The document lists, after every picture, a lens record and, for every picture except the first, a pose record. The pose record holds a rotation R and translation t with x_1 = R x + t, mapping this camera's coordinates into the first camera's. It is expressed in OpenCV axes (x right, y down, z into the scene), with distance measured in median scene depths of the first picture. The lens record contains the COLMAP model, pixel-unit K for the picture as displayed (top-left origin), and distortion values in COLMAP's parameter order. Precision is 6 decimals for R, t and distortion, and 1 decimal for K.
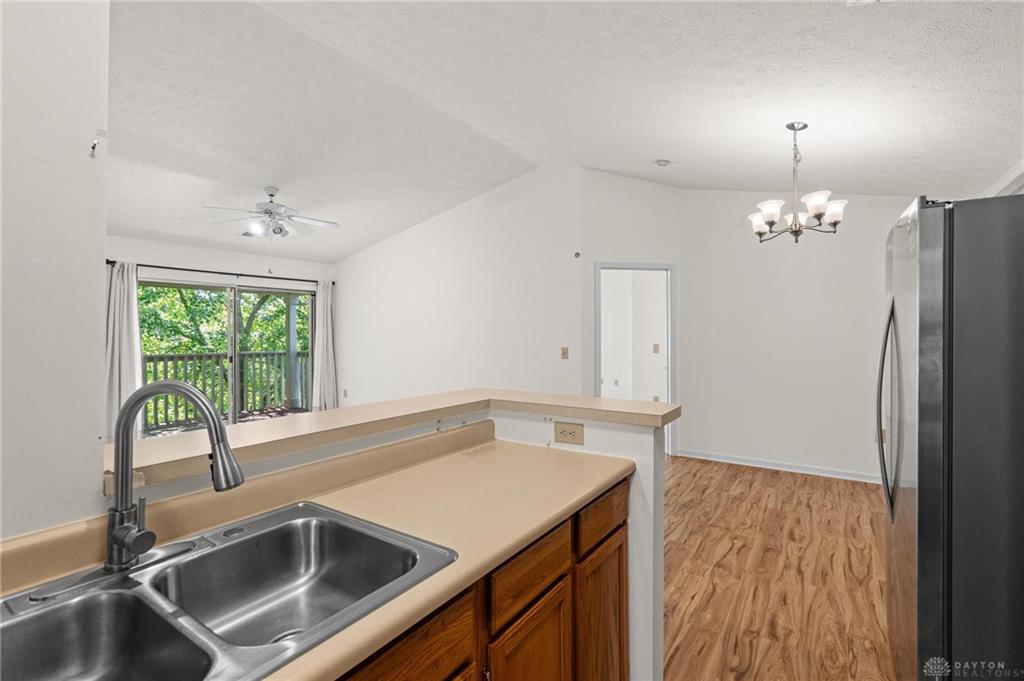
lens RADIAL K [[472.1, 0, 506.5], [0, 472.1, 328.1], [0, 0, 1]] dist [-0.003108, 0.000827]
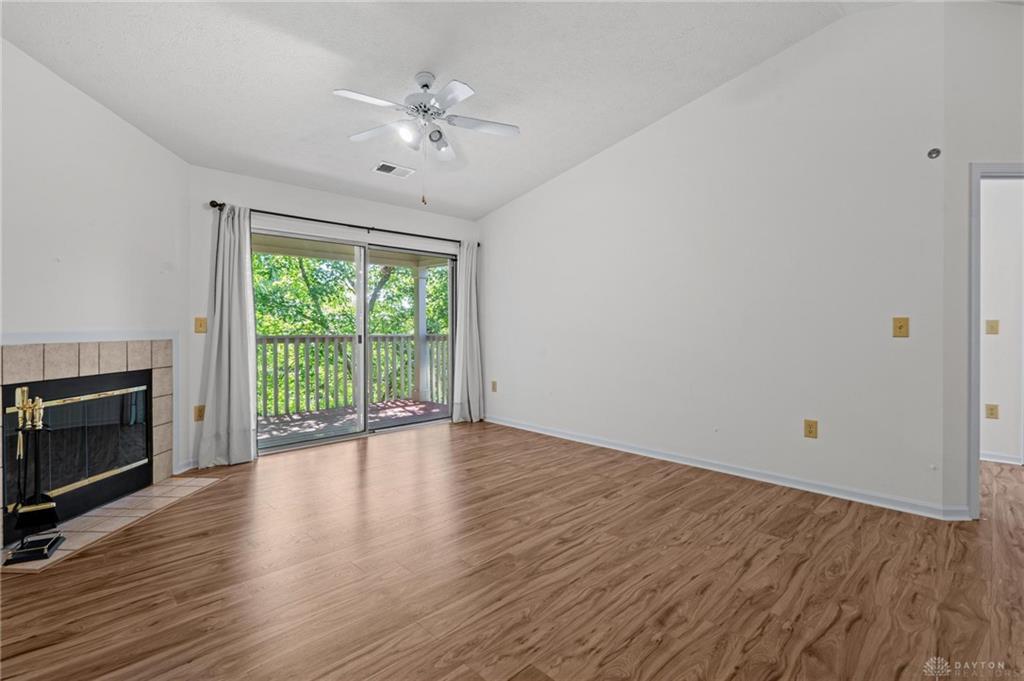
lens RADIAL K [[472.1, 0, 510.7], [0, 472.1, 326.8], [0, 0, 1]] dist [-0.003108, 0.000827]
pose [[0.982394, 0.002697, -0.186803, -0.672250], [-0.000802, 0.999947, 0.010216, 0.130081], [0.186821, -0.009886, 0.982344, 0.968328]]
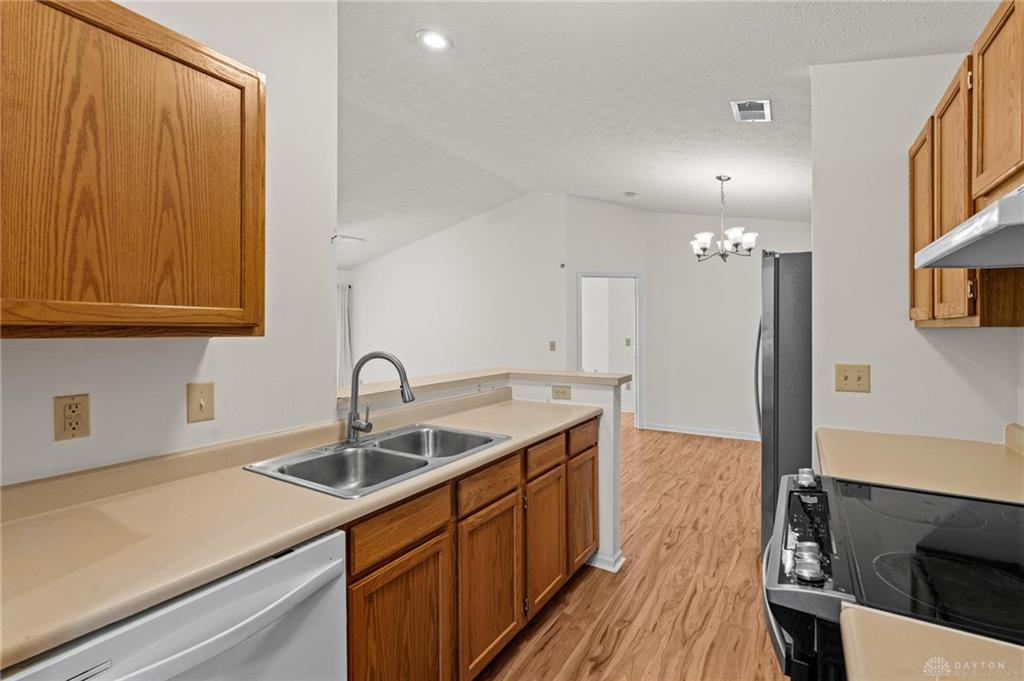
lens RADIAL K [[472.1, 0, 509.7], [0, 472.1, 331.9], [0, 0, 1]] dist [-0.003108, 0.000827]
pose [[0.999015, -0.004213, 0.044176, -0.068407], [0.003565, 0.999885, 0.014744, -0.002318], [-0.044233, -0.014572, 0.998915, -0.352150]]
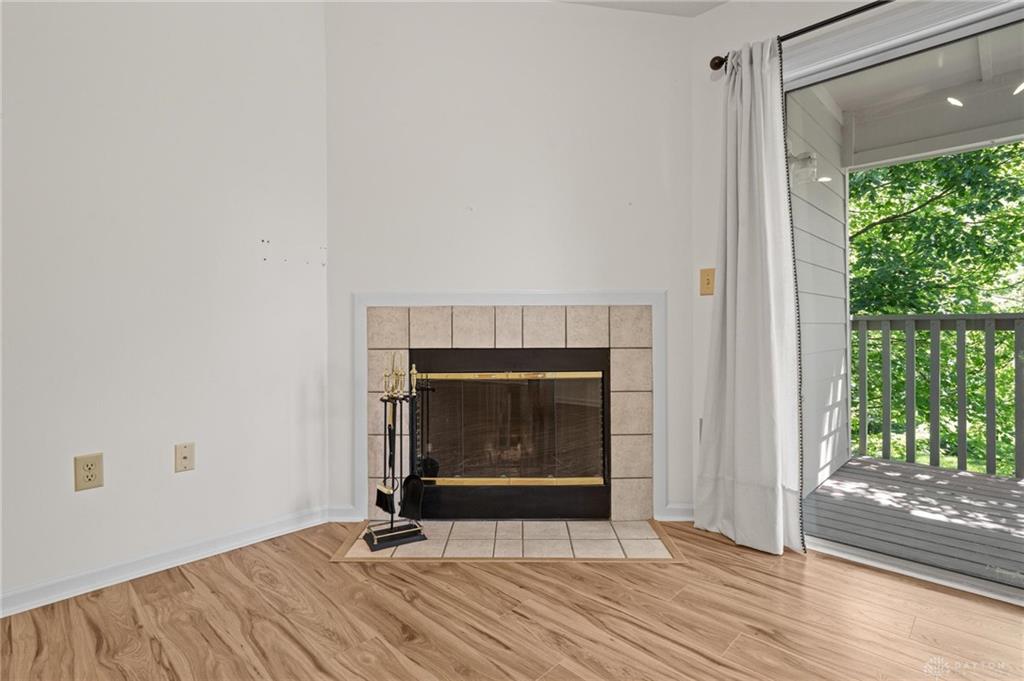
lens RADIAL K [[509.2, 0, 516.3], [0, 509.2, 327.4], [0, 0, 1]] dist [-0.001178, 0.000652]
pose [[-0.158681, 0.002998, -0.987325, -1.137414], [0.013792, 0.999905, 0.000820, 0.292982], [0.987234, -0.013487, -0.158707, 2.944440]]
